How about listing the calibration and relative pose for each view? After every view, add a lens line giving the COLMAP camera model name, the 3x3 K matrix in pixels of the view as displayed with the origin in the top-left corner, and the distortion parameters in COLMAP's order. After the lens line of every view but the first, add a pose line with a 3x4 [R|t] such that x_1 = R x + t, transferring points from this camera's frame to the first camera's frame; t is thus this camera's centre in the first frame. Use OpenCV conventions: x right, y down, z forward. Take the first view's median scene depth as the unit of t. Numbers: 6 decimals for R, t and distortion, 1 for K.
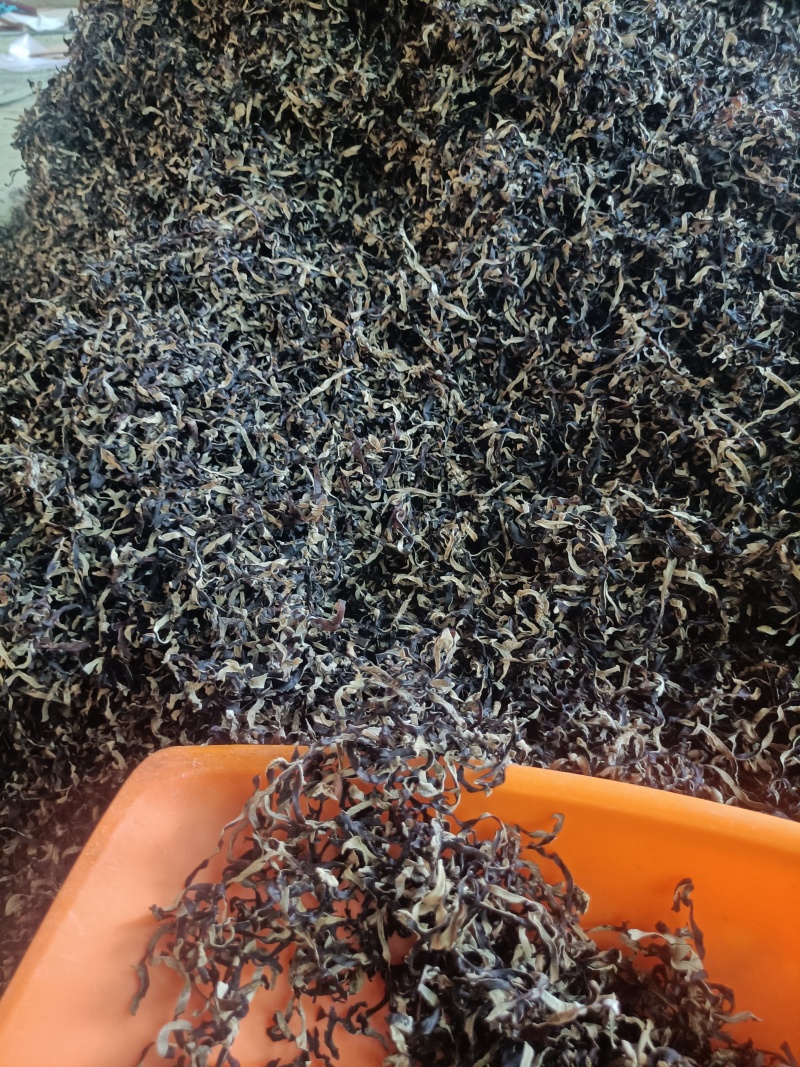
lens RADIAL K [[848.5, 0, 400.0], [0, 848.5, 533.5], [0, 0, 1]] dist [-0.003044, -0.003209]
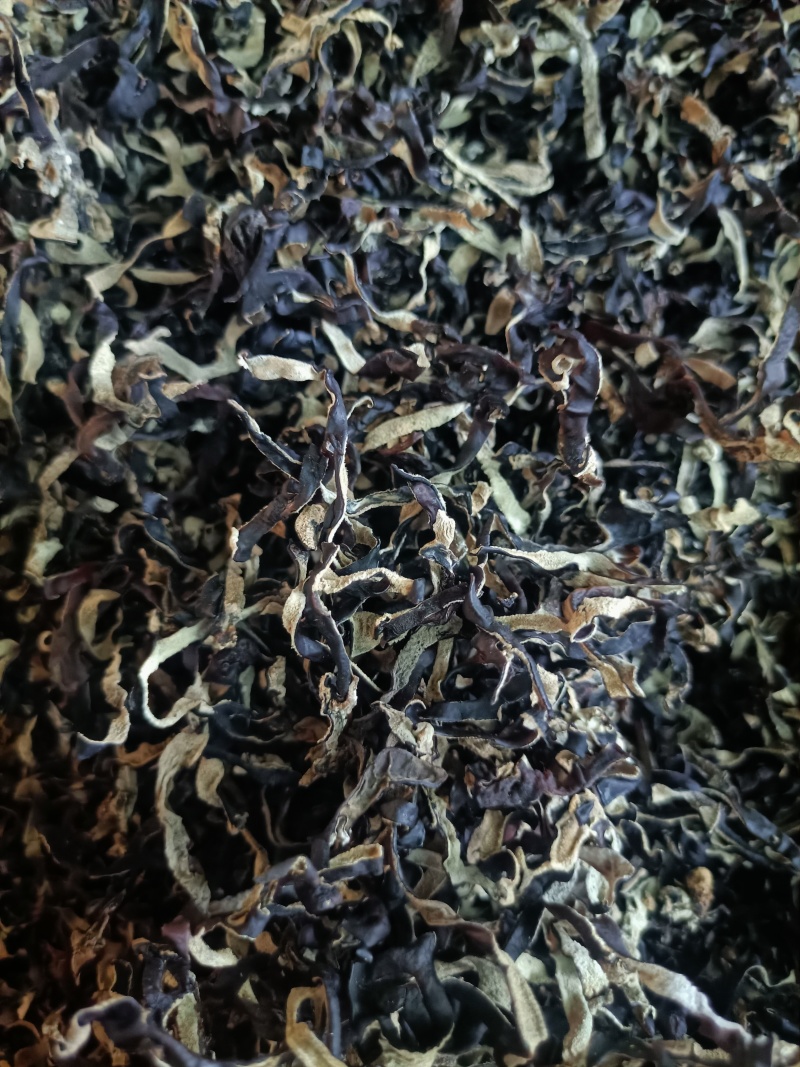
lens RADIAL K [[862.5, 0, 400.0], [0, 862.5, 533.5], [0, 0, 1]] dist [-0.048770, -0.001609]
pose [[0.933679, 0.344078, -0.099262, -0.175165], [-0.284673, 0.881297, 0.377197, -0.069248], [0.217265, -0.323924, 0.920798, 0.693593]]
